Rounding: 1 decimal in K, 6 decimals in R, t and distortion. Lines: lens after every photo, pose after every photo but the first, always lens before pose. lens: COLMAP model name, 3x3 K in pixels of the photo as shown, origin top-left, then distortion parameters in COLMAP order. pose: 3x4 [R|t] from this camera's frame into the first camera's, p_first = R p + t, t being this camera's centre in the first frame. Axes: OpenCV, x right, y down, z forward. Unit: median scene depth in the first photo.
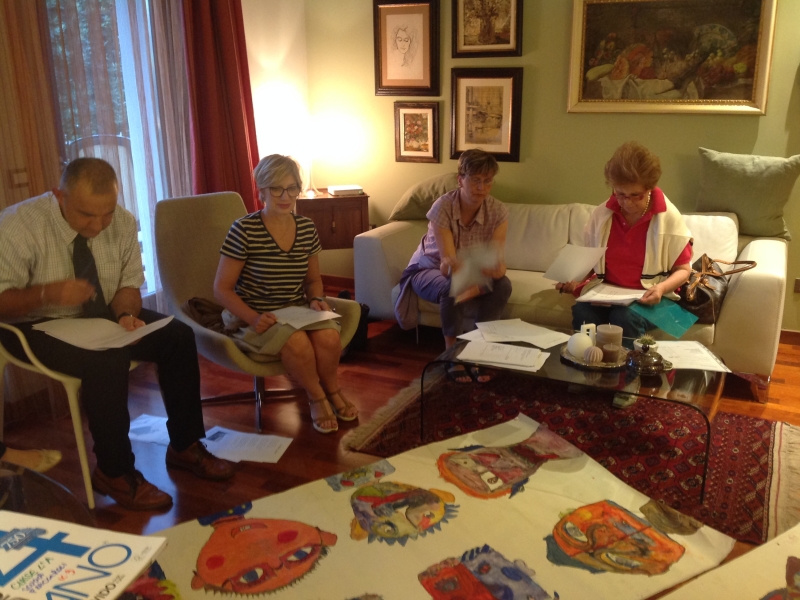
lens RADIAL K [[809.6, 0, 400.0], [0, 809.6, 300.0], [0, 0, 1]] dist [0.120196, -0.279109]
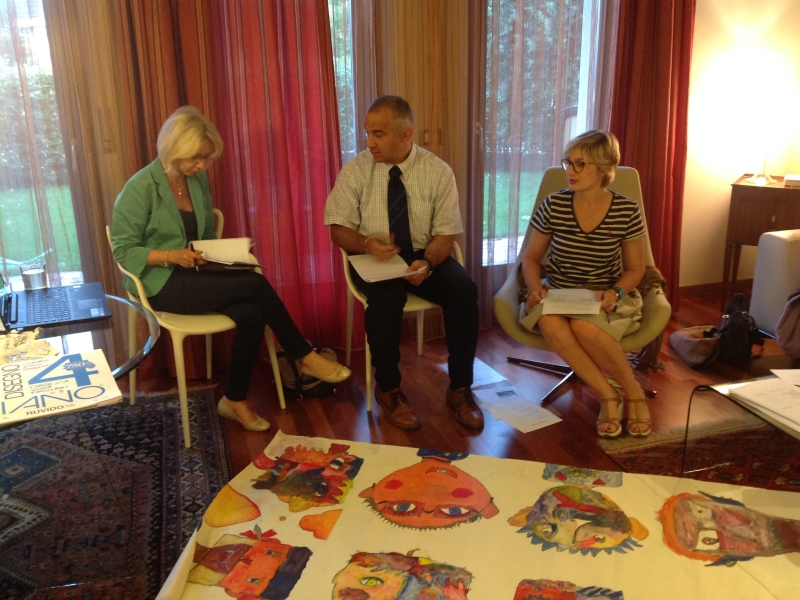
lens RADIAL K [[810.6, 0, 400.0], [0, 810.6, 300.0], [0, 0, 1]] dist [0.378499, -0.871897]
pose [[0.660258, 0.211583, -0.720620, 0.356621], [-0.191673, 0.975195, 0.110711, -0.037871], [0.726169, 0.065026, 0.684434, 0.134158]]
